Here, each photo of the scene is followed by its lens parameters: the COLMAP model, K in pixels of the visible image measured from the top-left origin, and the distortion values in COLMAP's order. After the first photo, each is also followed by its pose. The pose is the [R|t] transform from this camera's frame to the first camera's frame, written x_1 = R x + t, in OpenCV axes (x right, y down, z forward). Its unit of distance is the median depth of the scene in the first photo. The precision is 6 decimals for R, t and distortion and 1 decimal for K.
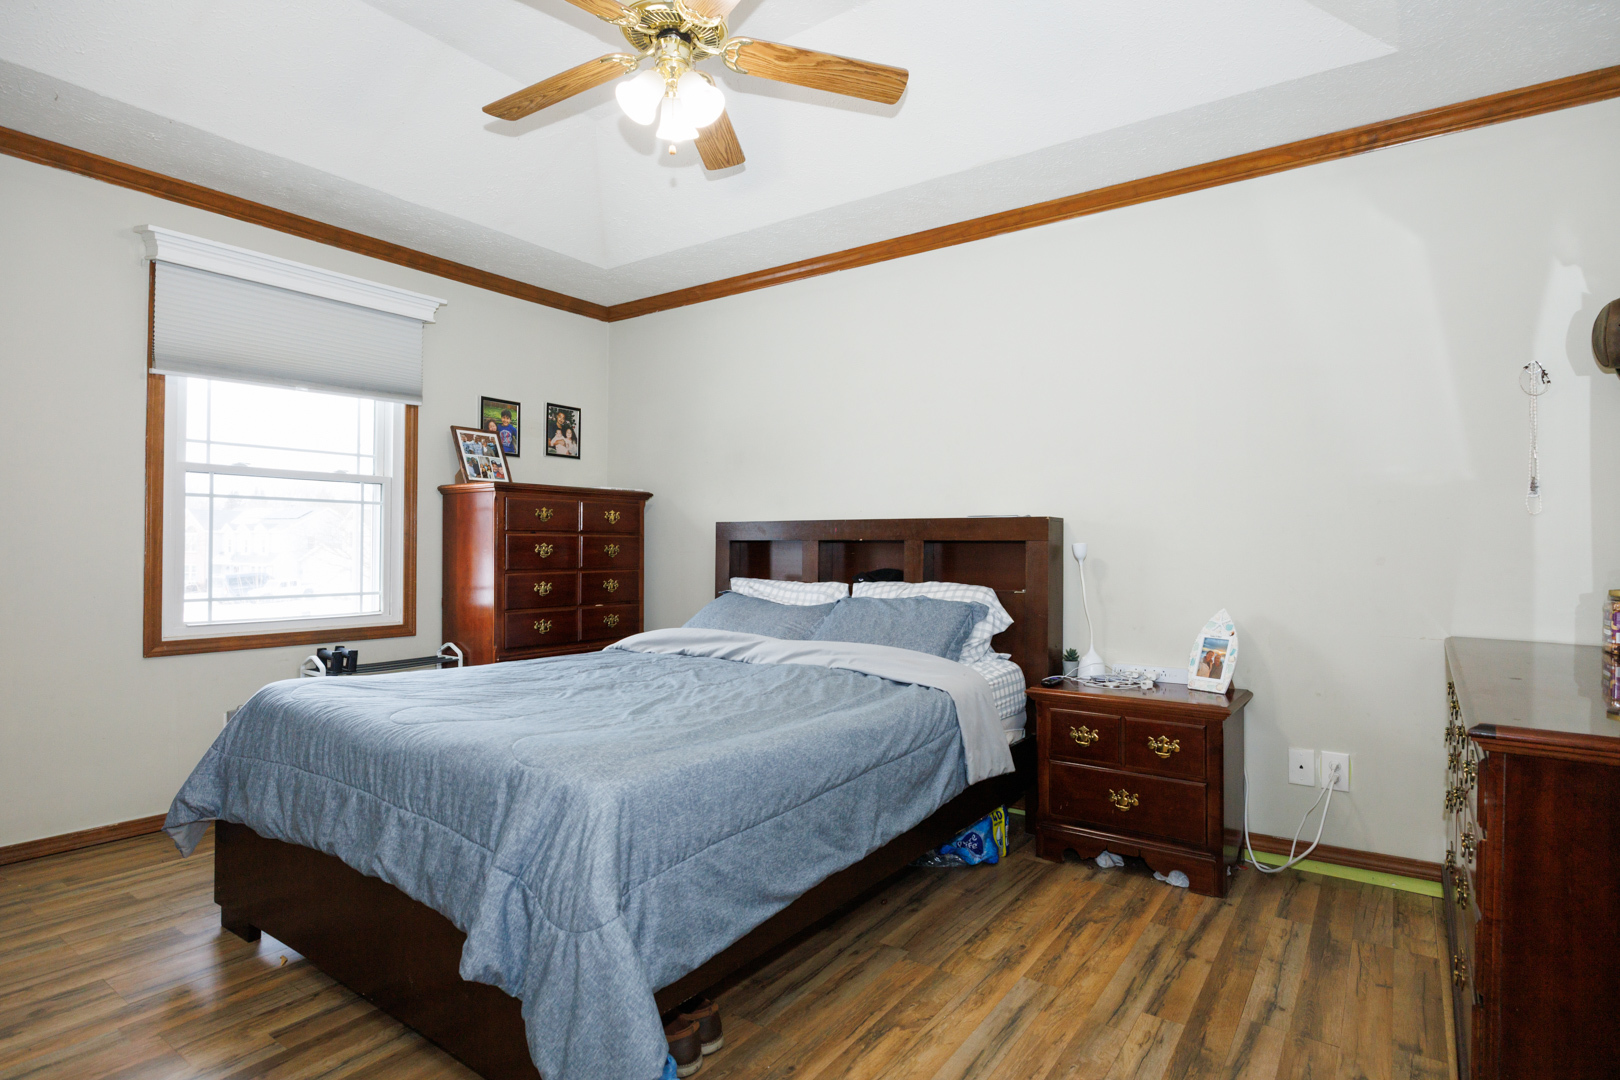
lens RADIAL K [[829.1, 0, 803.7], [0, 829.1, 543.6], [0, 0, 1]] dist [-0.009474, 0.002042]
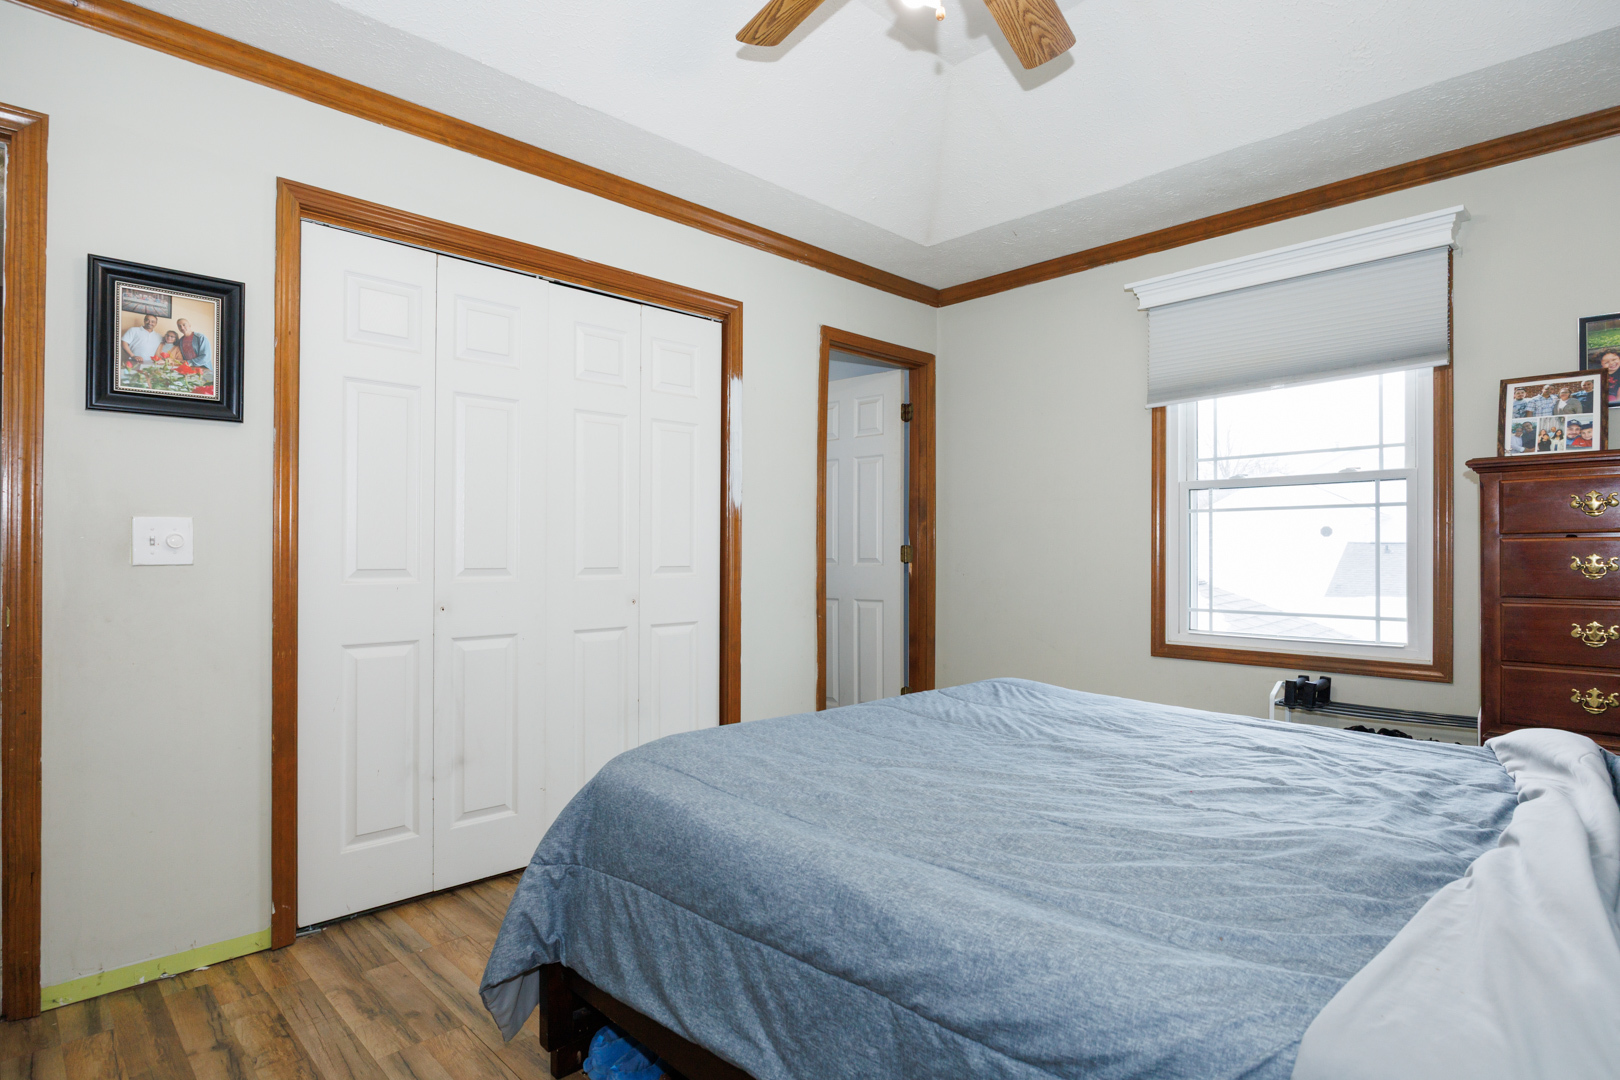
lens RADIAL K [[829.1, 0, 817.4], [0, 829.1, 545.8], [0, 0, 1]] dist [-0.009474, 0.002042]
pose [[-0.153106, -0.014296, -0.988106, 0.414789], [0.004772, 0.999873, -0.015206, -0.000133], [0.988198, -0.007044, -0.153018, 0.714942]]
